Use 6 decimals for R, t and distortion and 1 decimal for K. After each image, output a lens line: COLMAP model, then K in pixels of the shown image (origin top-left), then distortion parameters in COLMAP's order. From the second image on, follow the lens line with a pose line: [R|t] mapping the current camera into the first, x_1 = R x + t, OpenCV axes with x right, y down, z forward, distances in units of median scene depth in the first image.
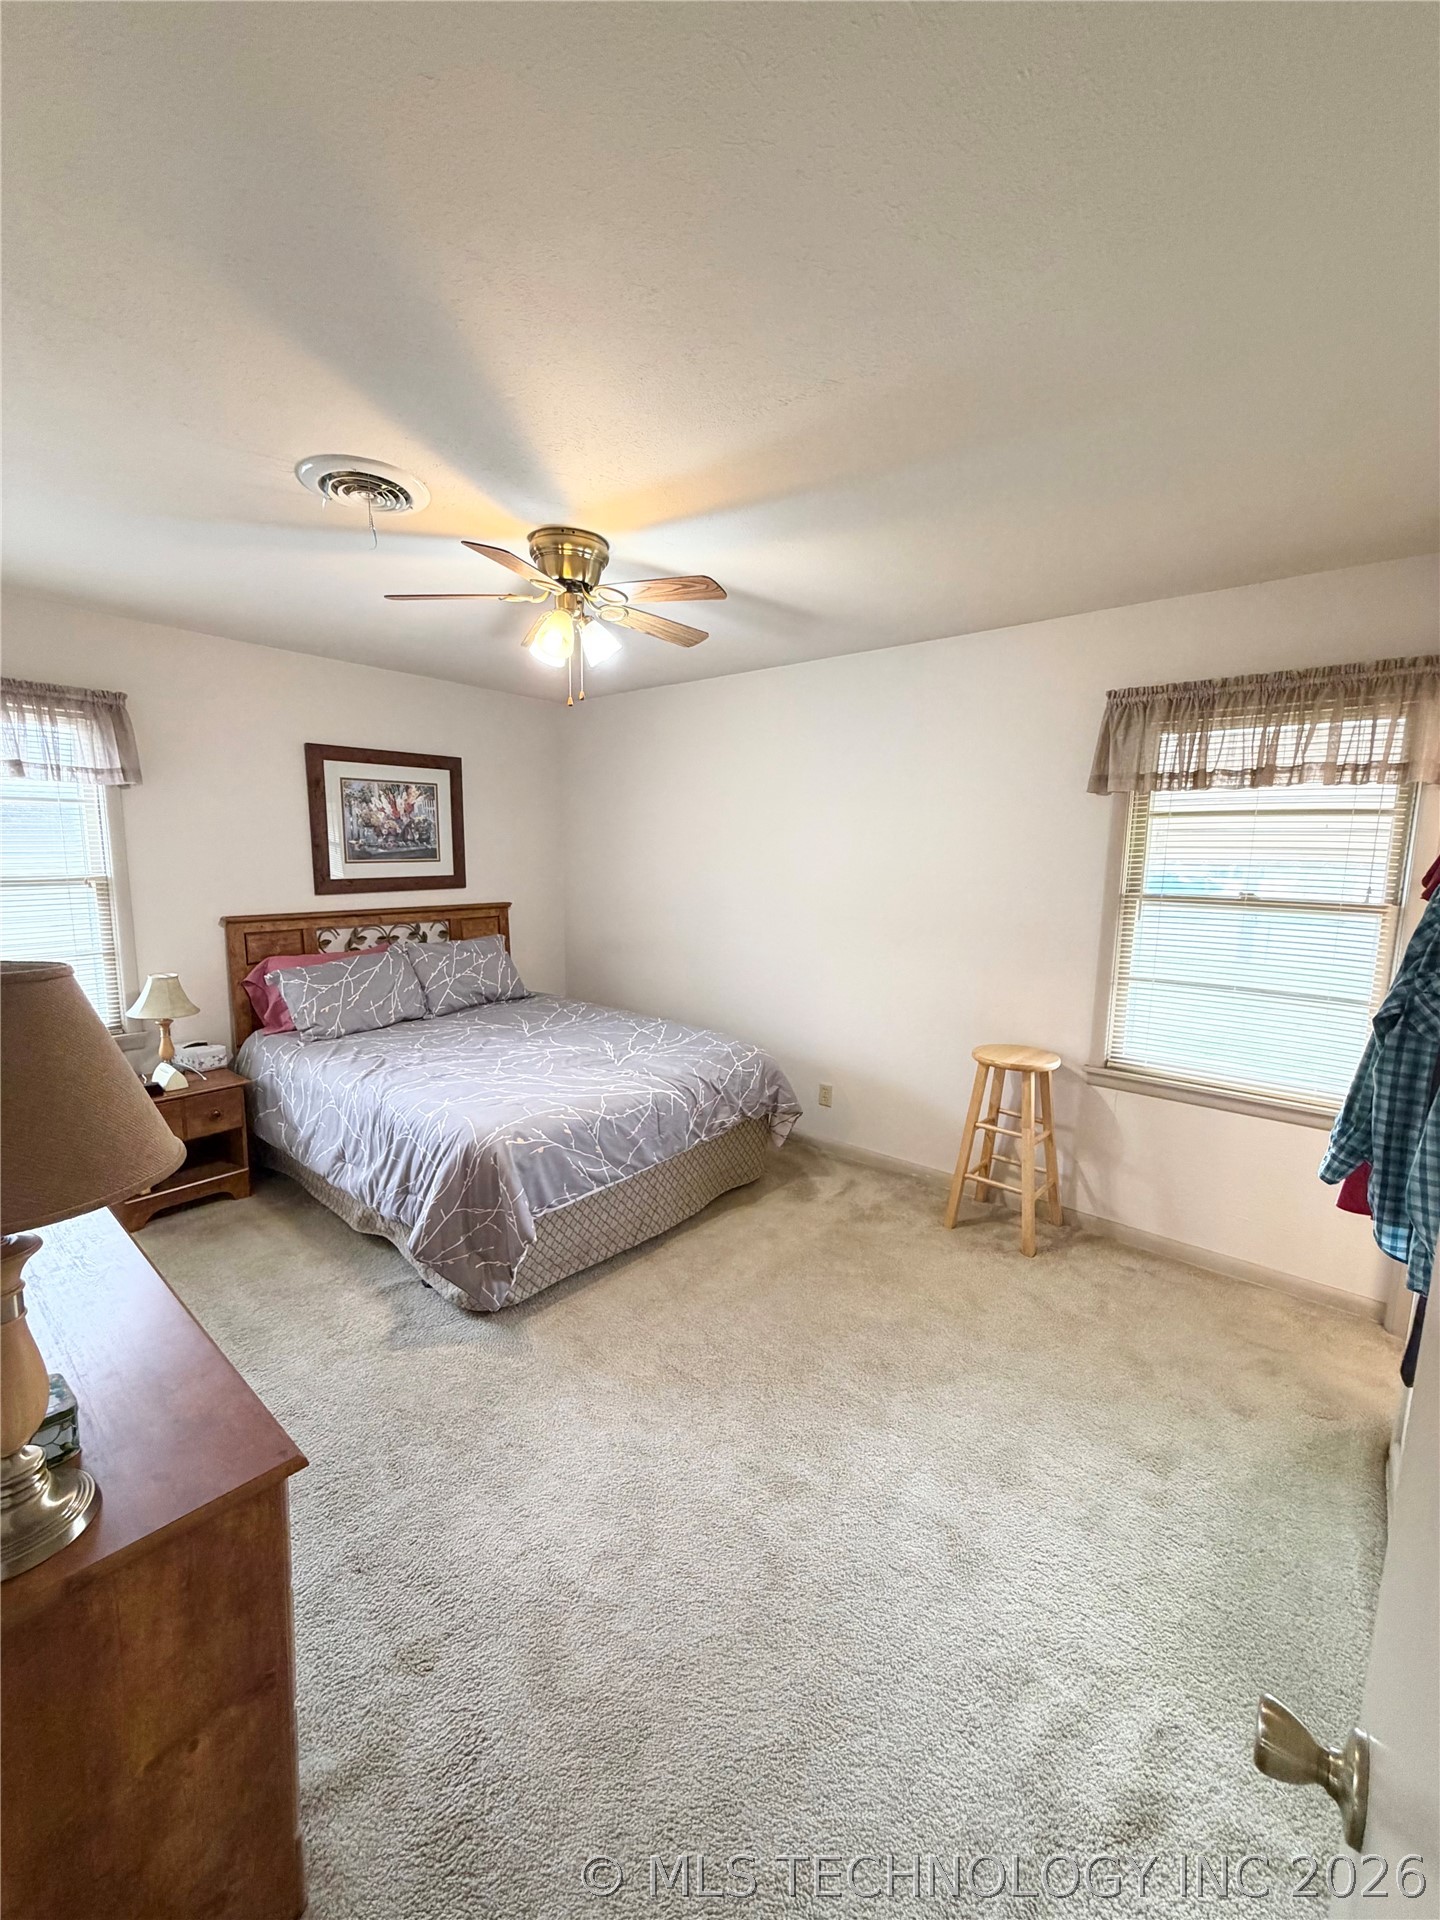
lens RADIAL K [[760.3, 0, 714.1], [0, 760.3, 956.2], [0, 0, 1]] dist [-0.002991, 0.000380]
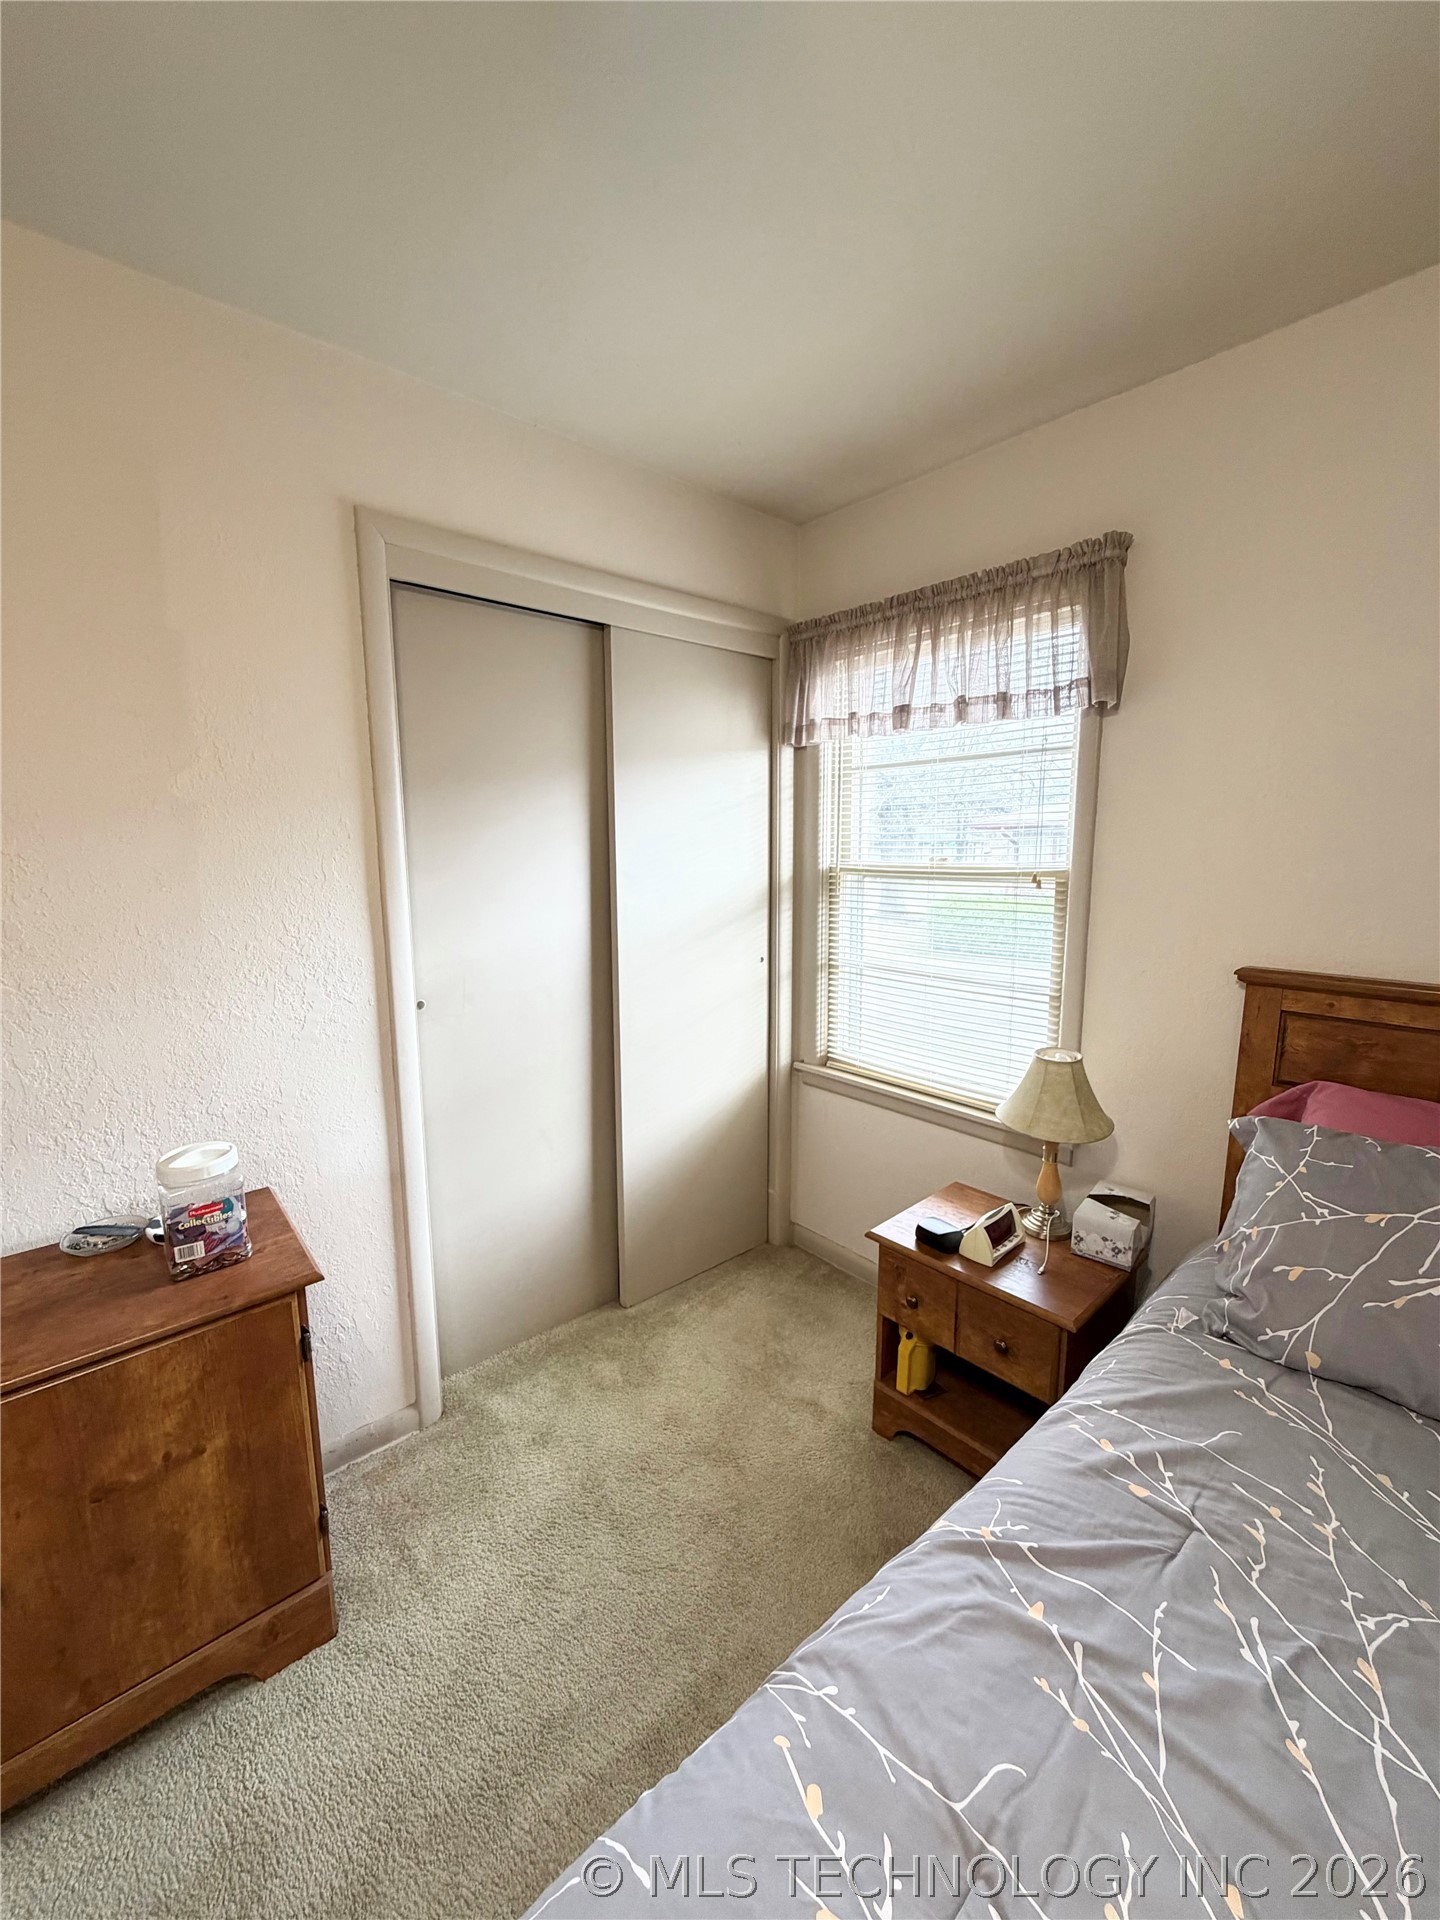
lens RADIAL K [[760.3, 0, 714.1], [0, 760.3, 956.2], [0, 0, 1]] dist [-0.002991, 0.000380]
pose [[-0.148928, 0.130246, -0.980233, -0.164814], [-0.135963, 0.979176, 0.150762, -0.092885], [0.979456, 0.155728, -0.128118, 0.822528]]
